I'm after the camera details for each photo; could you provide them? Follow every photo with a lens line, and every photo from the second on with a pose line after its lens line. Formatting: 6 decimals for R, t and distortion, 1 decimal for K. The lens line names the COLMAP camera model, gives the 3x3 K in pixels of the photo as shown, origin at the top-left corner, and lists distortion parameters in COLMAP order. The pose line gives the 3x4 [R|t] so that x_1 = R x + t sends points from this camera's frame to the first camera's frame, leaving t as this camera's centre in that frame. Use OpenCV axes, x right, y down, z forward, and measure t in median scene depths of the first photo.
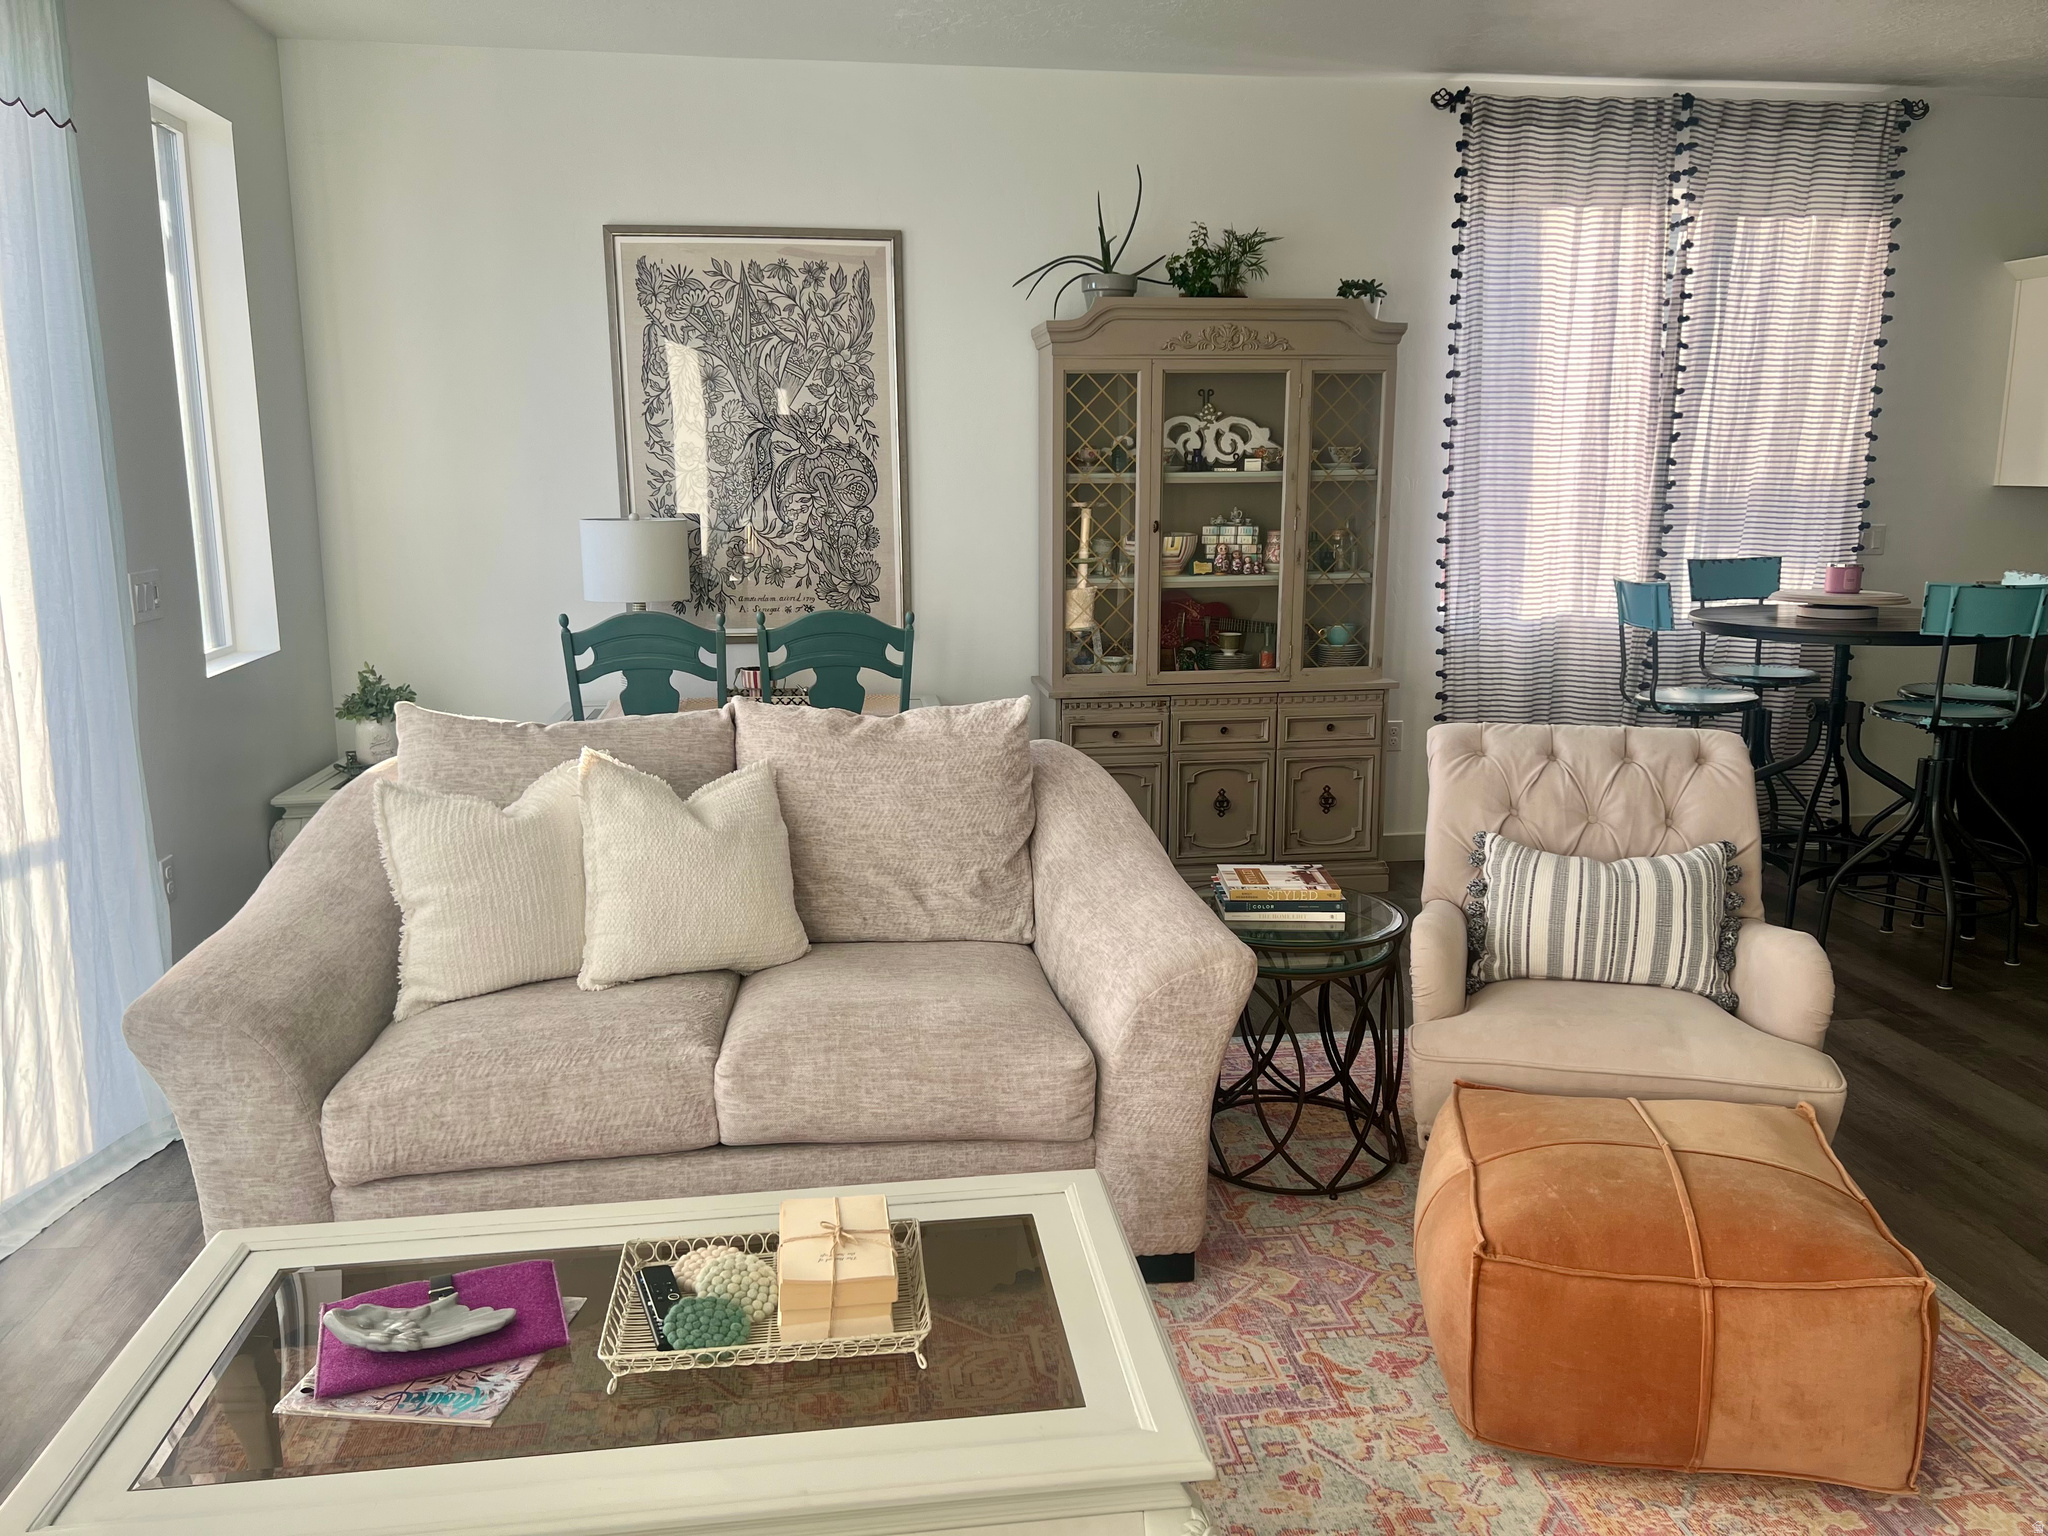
lens RADIAL K [[1535.8, 0, 1033.2], [0, 1535.8, 742.4], [0, 0, 1]] dist [0.075118, -0.080479]
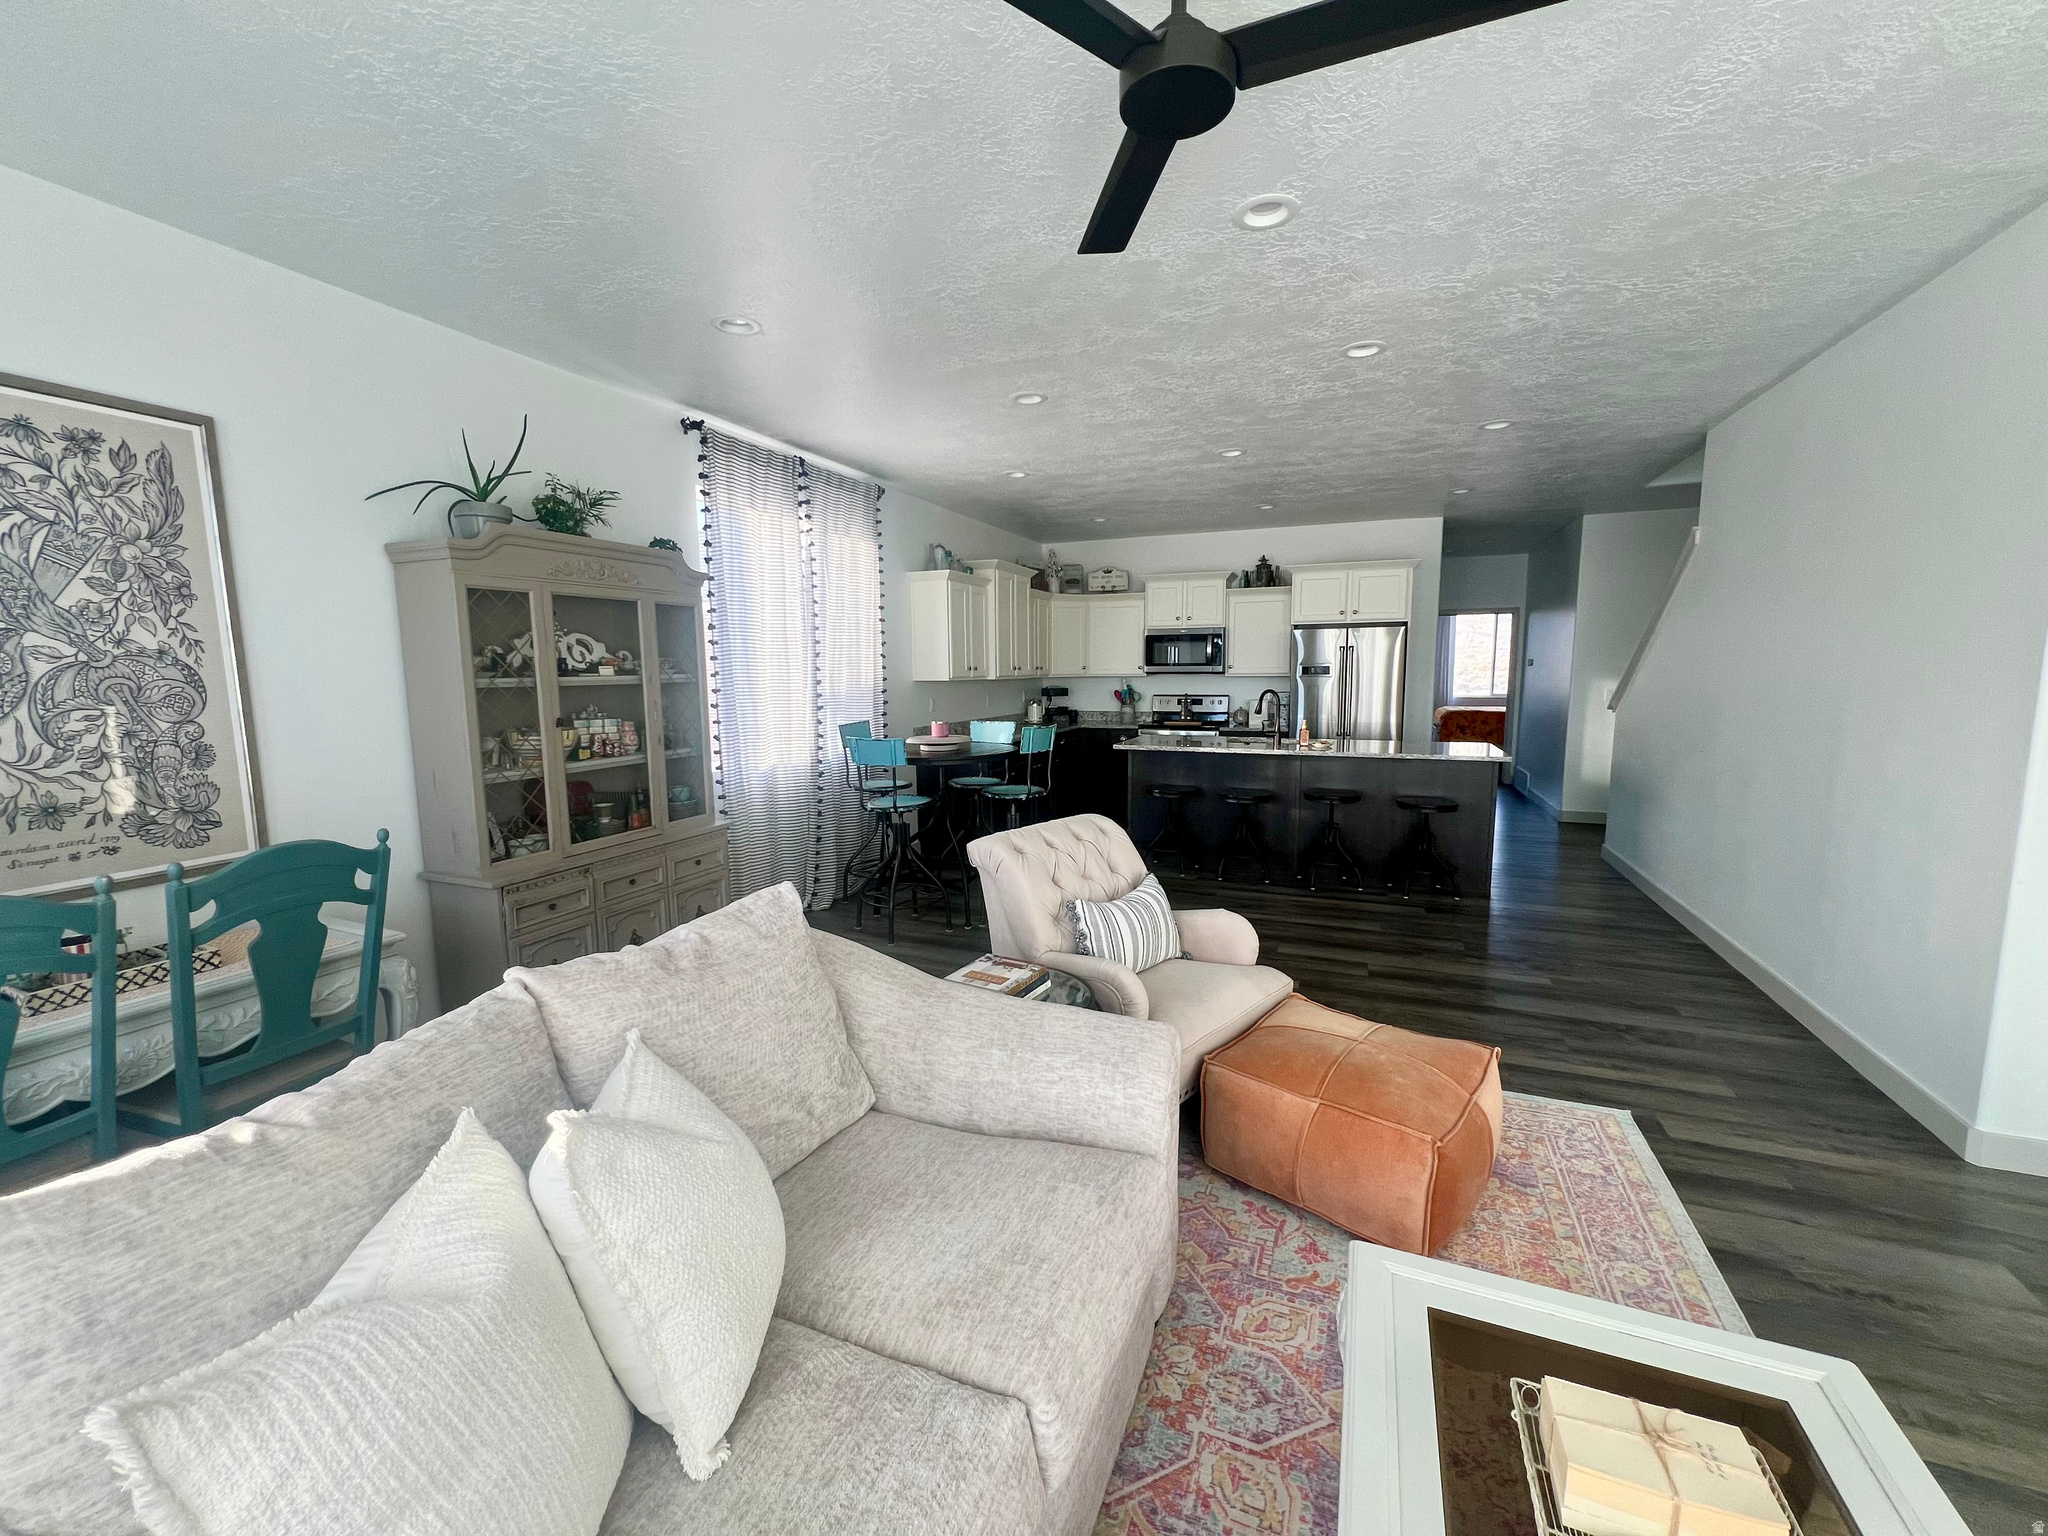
lens RADIAL K [[820.8, 0, 1022.2], [0, 820.8, 765.5], [0, 0, 1]] dist [-0.001383, -0.000370]
pose [[0.515477, -0.105246, 0.850416, -0.264045], [0.161484, 0.986578, 0.024214, -0.064946], [-0.841550, 0.124847, 0.525554, 0.370216]]
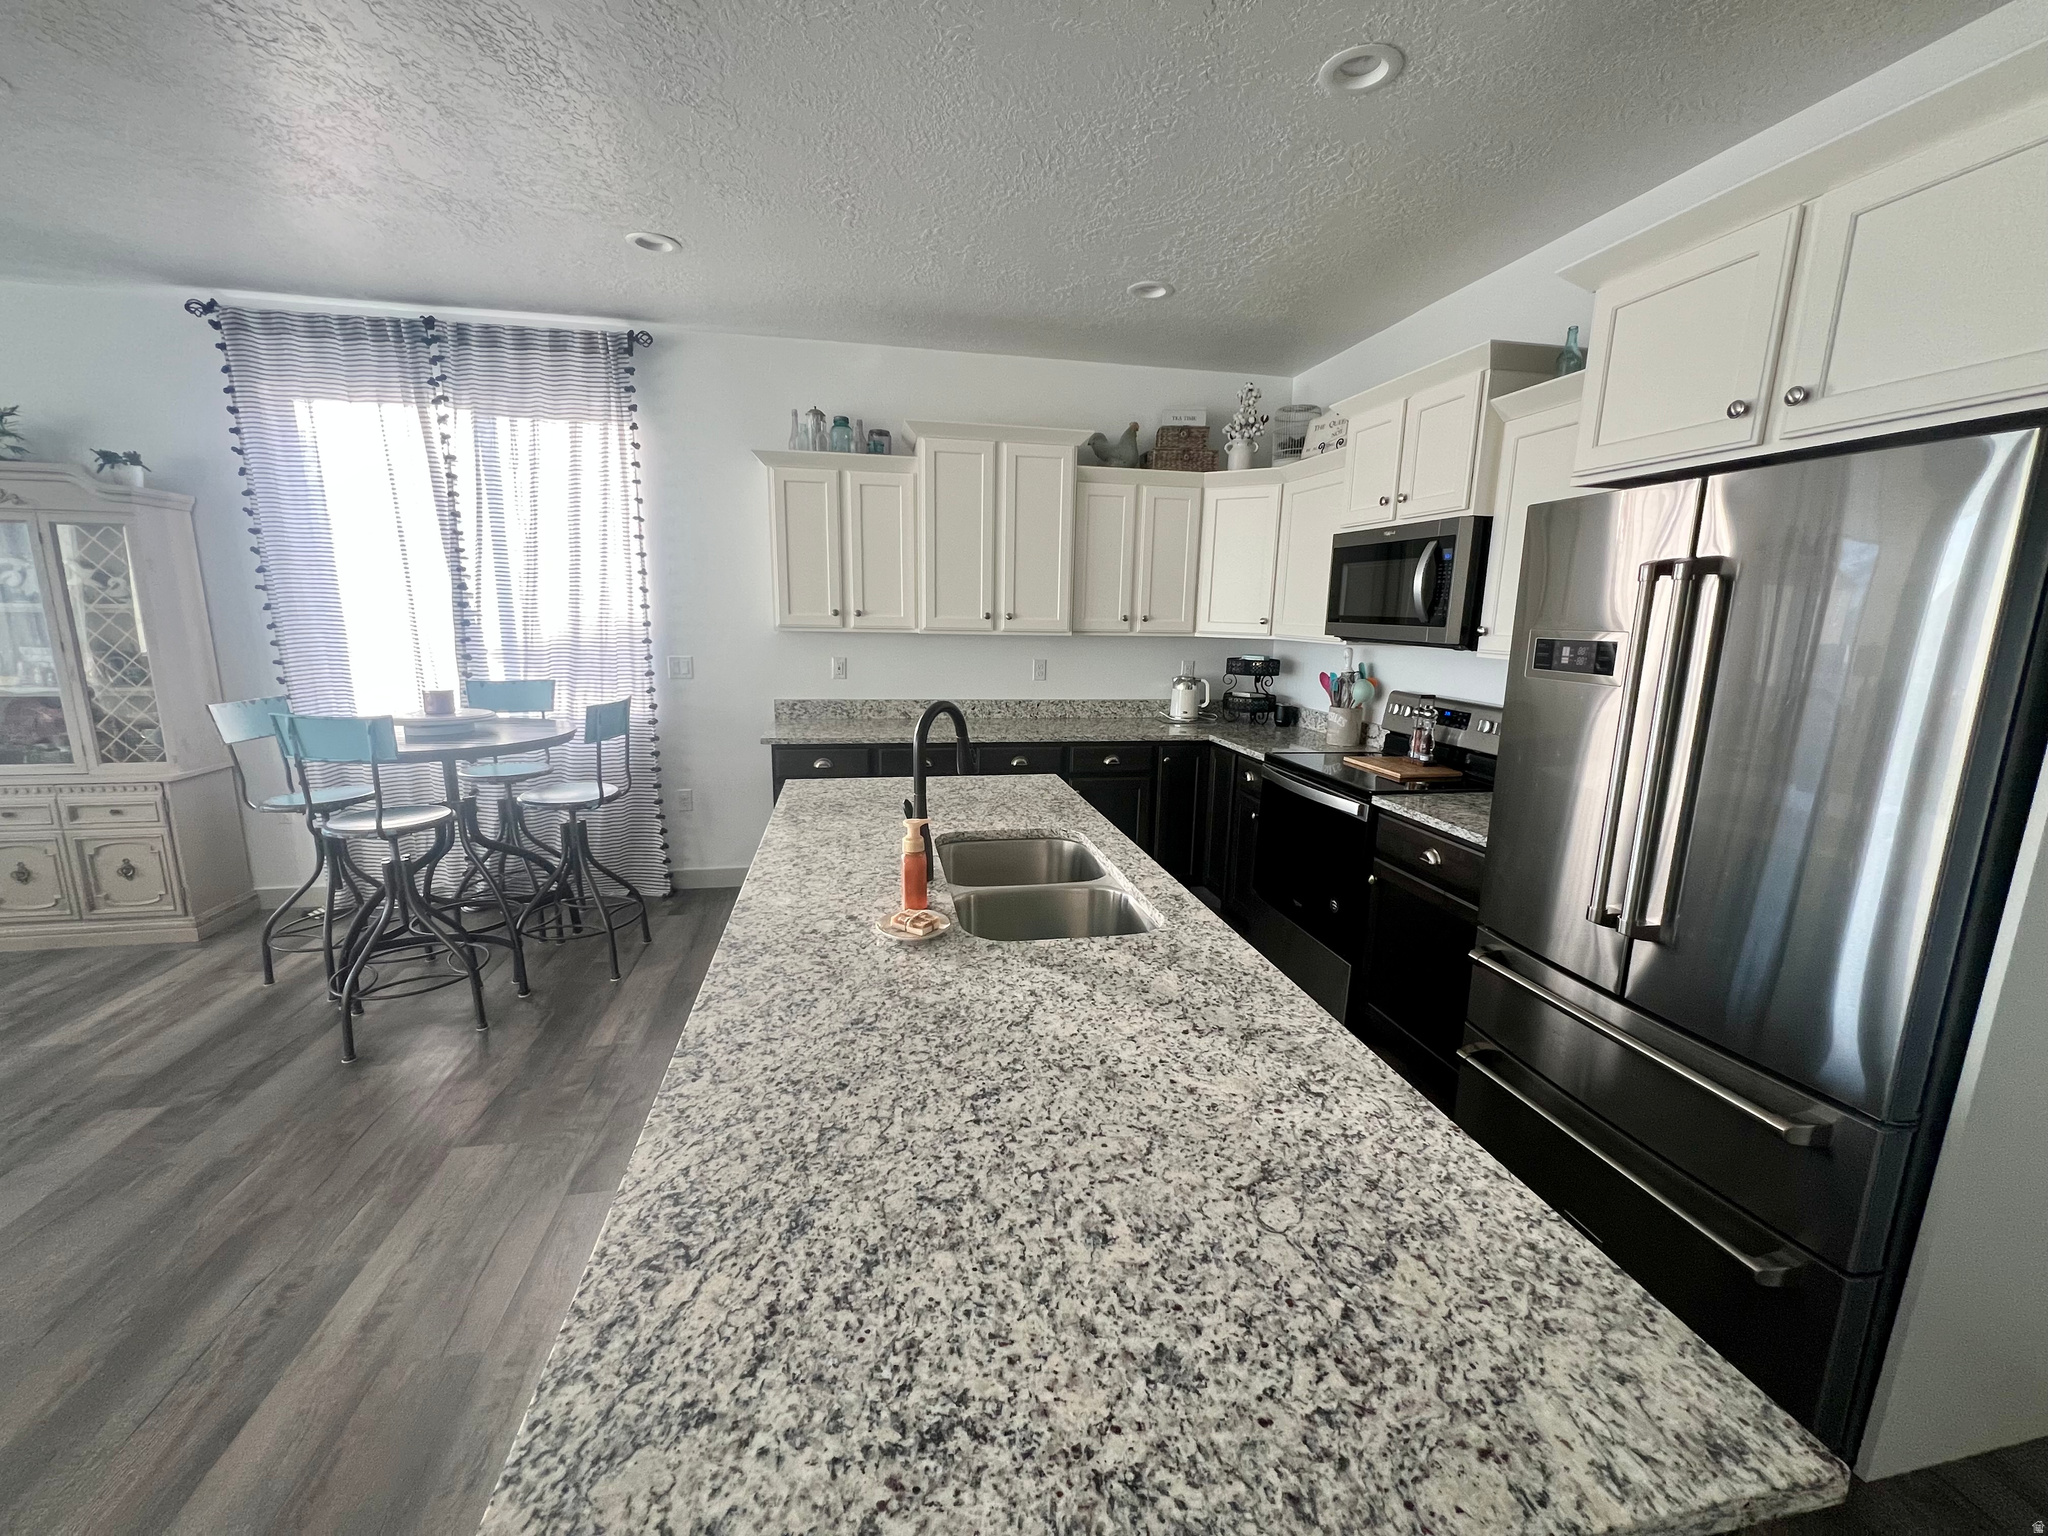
lens RADIAL K [[834.3, 0, 1016.4], [0, 834.3, 757.1], [0, 0, 1]] dist [0.003245, 0.000503]
pose [[0.998874, 0.010744, 0.046203, 0.887021], [-0.010605, 0.999938, -0.003249, -0.059895], [-0.046235, 0.002755, 0.998927, 0.302441]]
